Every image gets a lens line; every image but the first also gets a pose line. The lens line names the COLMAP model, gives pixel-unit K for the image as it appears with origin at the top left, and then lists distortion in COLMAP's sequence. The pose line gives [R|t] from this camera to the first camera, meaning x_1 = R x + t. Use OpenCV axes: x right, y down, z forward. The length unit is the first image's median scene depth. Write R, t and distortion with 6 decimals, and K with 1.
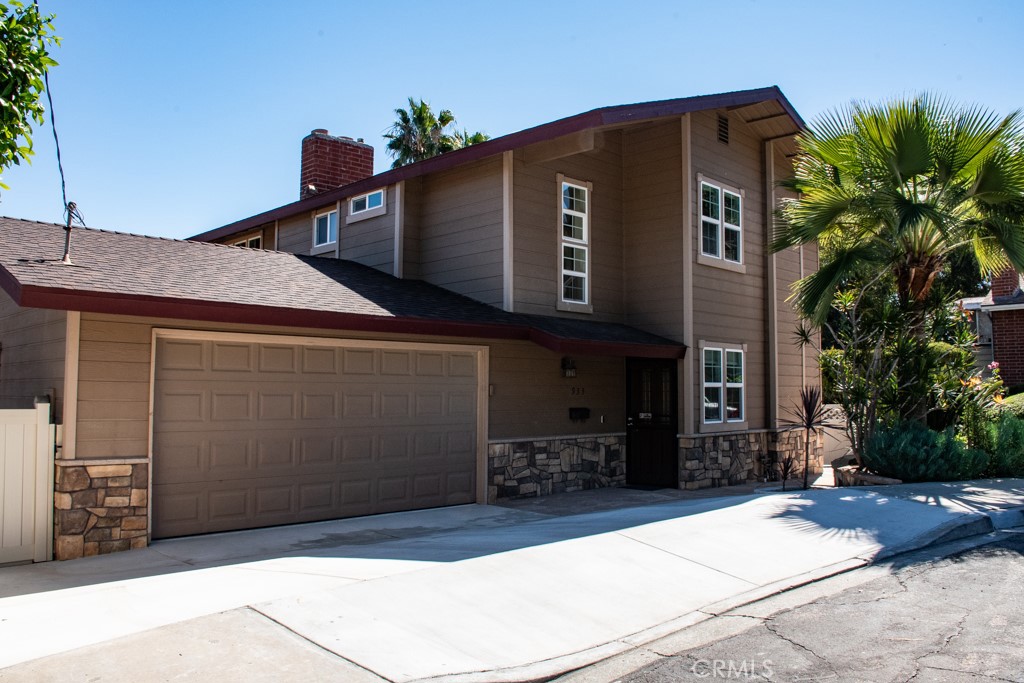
lens RADIAL K [[800.0, 0, 510.7], [0, 800.0, 337.9], [0, 0, 1]] dist [-0.130890, 0.073965]
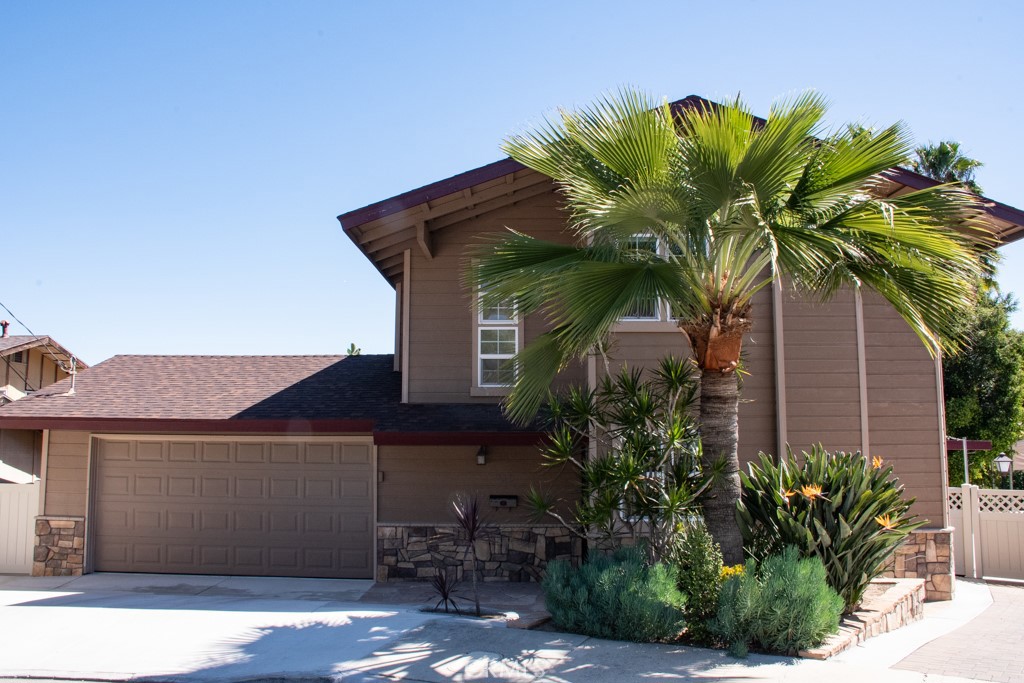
lens RADIAL K [[800.0, 0, 513.7], [0, 800.0, 341.5], [0, 0, 1]] dist [-0.130890, 0.073965]
pose [[0.699252, -0.085465, -0.709748, 0.881814], [0.049116, 0.996225, -0.071571, -0.031360], [0.713186, 0.015186, 0.700811, 0.369116]]
